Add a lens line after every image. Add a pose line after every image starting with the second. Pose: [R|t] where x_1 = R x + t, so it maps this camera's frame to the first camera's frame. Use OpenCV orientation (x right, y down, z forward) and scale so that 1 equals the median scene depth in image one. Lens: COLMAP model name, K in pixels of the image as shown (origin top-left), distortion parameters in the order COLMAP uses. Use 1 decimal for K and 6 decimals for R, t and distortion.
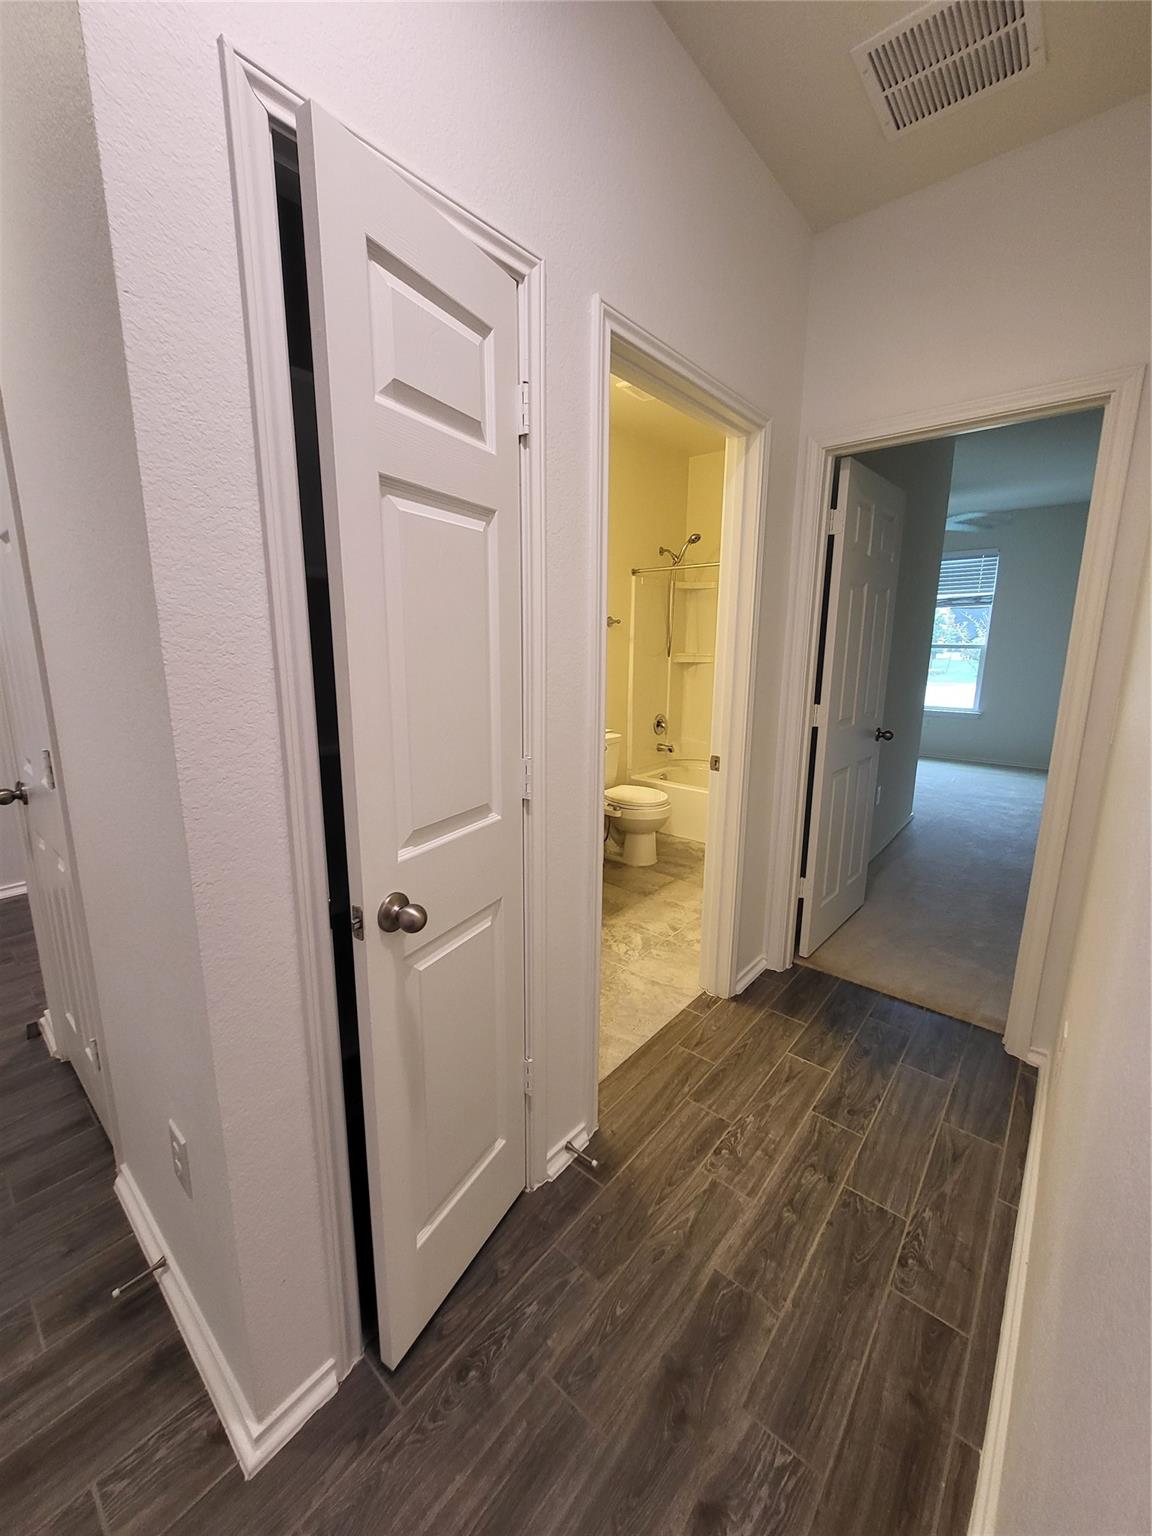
lens RADIAL K [[604.2, 0, 576.9], [0, 604.2, 767.0], [0, 0, 1]] dist [-0.001848, -0.000436]
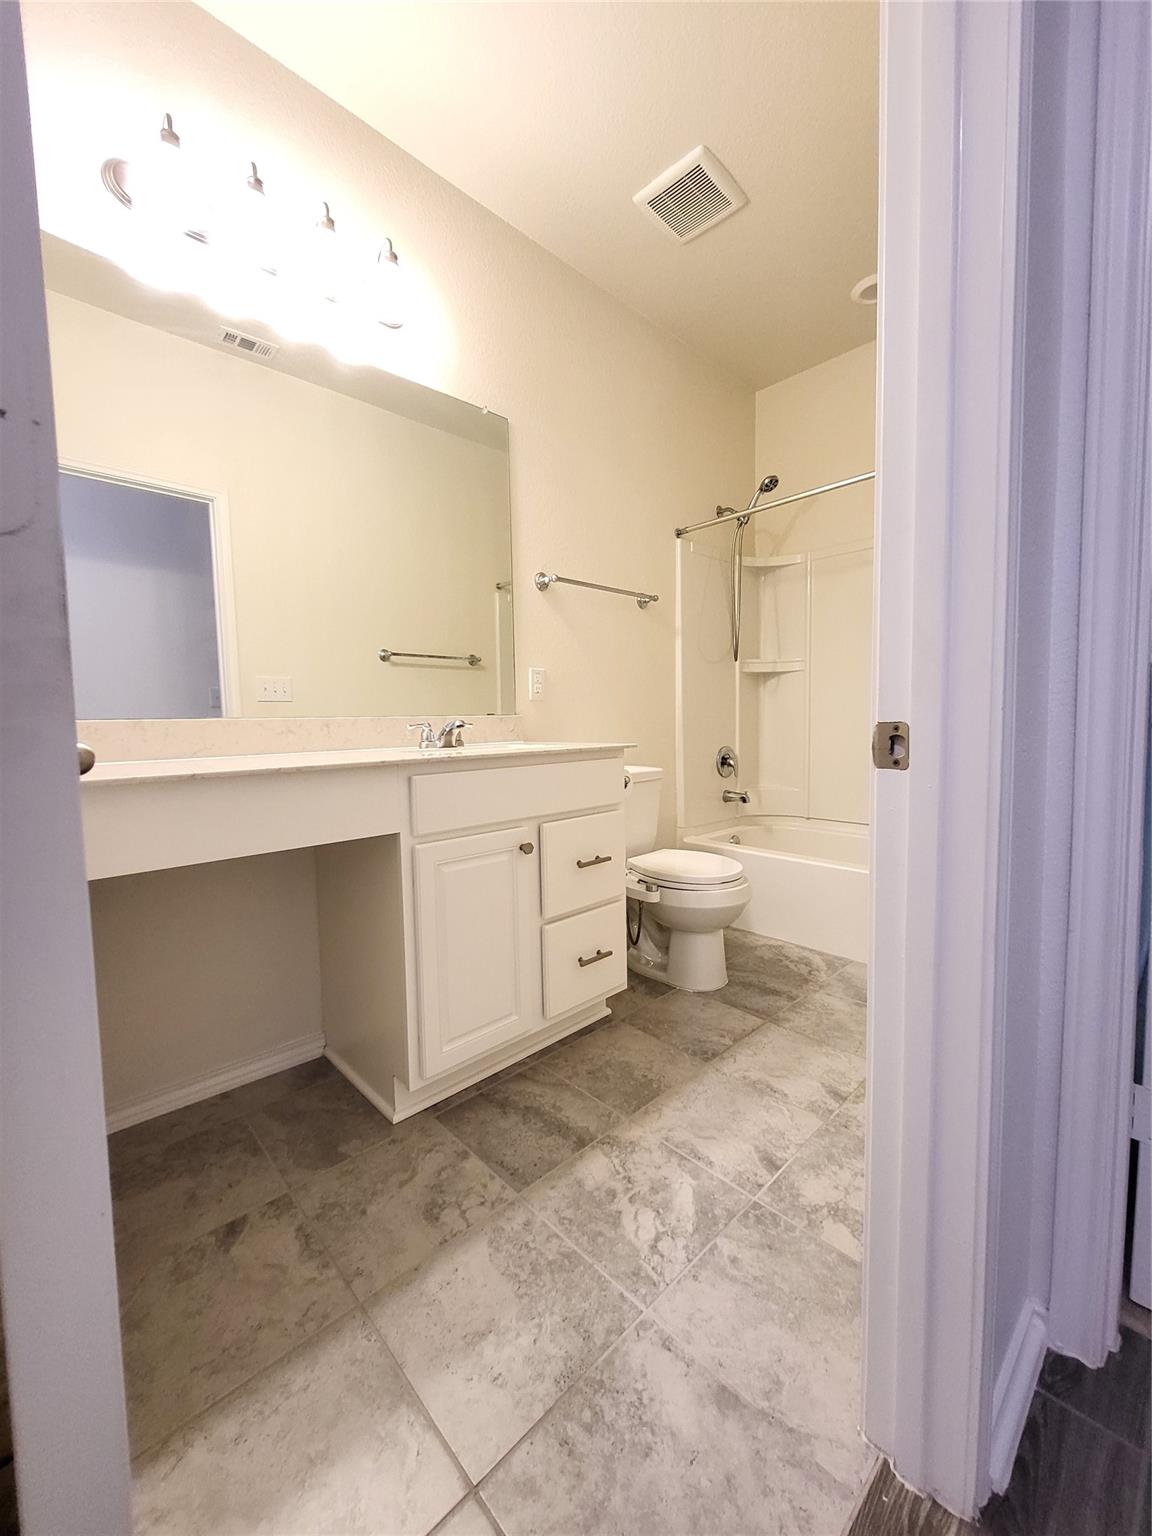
lens RADIAL K [[604.2, 0, 566.4], [0, 604.2, 766.1], [0, 0, 1]] dist [-0.001848, -0.000436]
pose [[0.991897, -0.016079, -0.126023, 0.056268], [-0.000498, 0.991459, -0.130418, 0.027812], [0.127044, 0.129424, 0.983417, 0.390840]]
